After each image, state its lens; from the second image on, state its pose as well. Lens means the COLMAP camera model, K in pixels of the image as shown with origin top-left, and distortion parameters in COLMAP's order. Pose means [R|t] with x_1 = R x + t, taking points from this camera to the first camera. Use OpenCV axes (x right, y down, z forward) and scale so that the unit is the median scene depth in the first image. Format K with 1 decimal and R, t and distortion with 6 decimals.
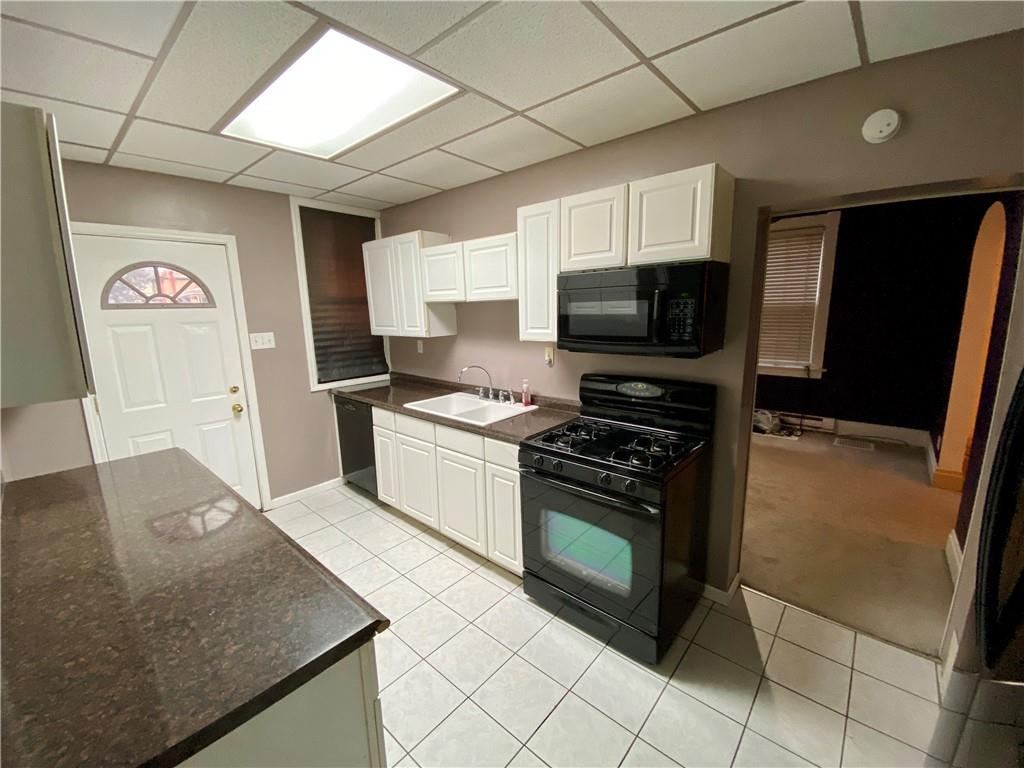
lens RADIAL K [[418.1, 0, 510.9], [0, 418.1, 385.1], [0, 0, 1]] dist [-0.011653, -0.000513]
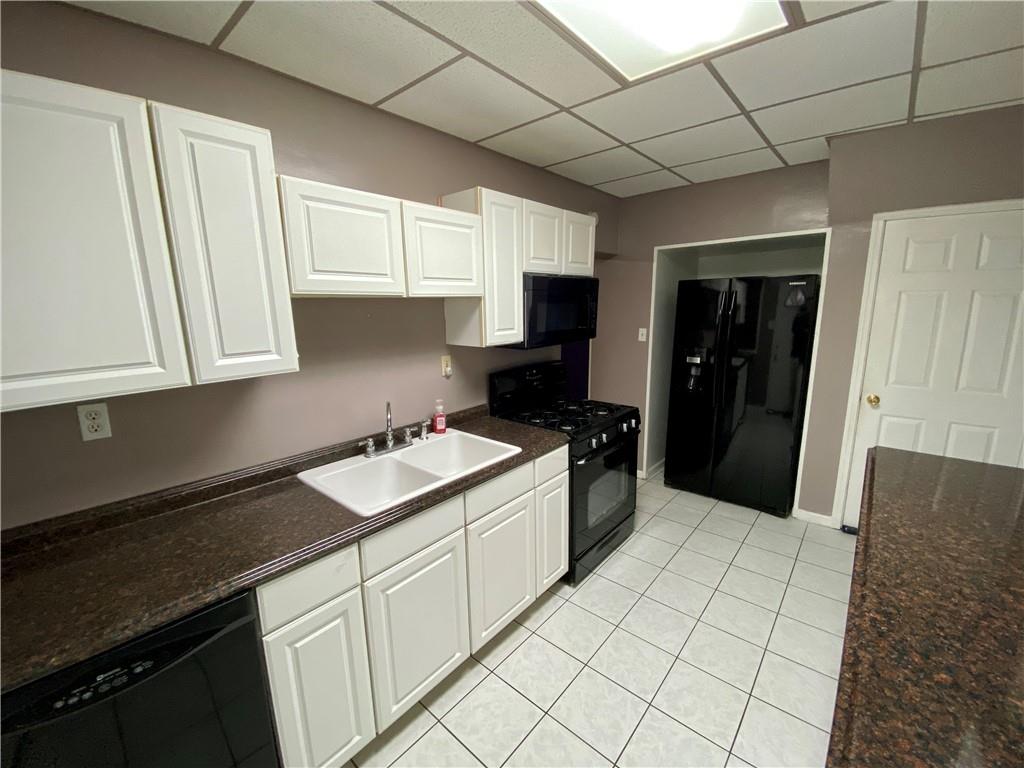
lens RADIAL K [[418.1, 0, 511.7], [0, 418.1, 383.2], [0, 0, 1]] dist [-0.011653, -0.000513]
pose [[-0.018225, -0.165080, 0.986112, -0.791361], [0.198210, 0.966104, 0.165394, -0.157642], [-0.979990, 0.198472, 0.015113, 0.916008]]
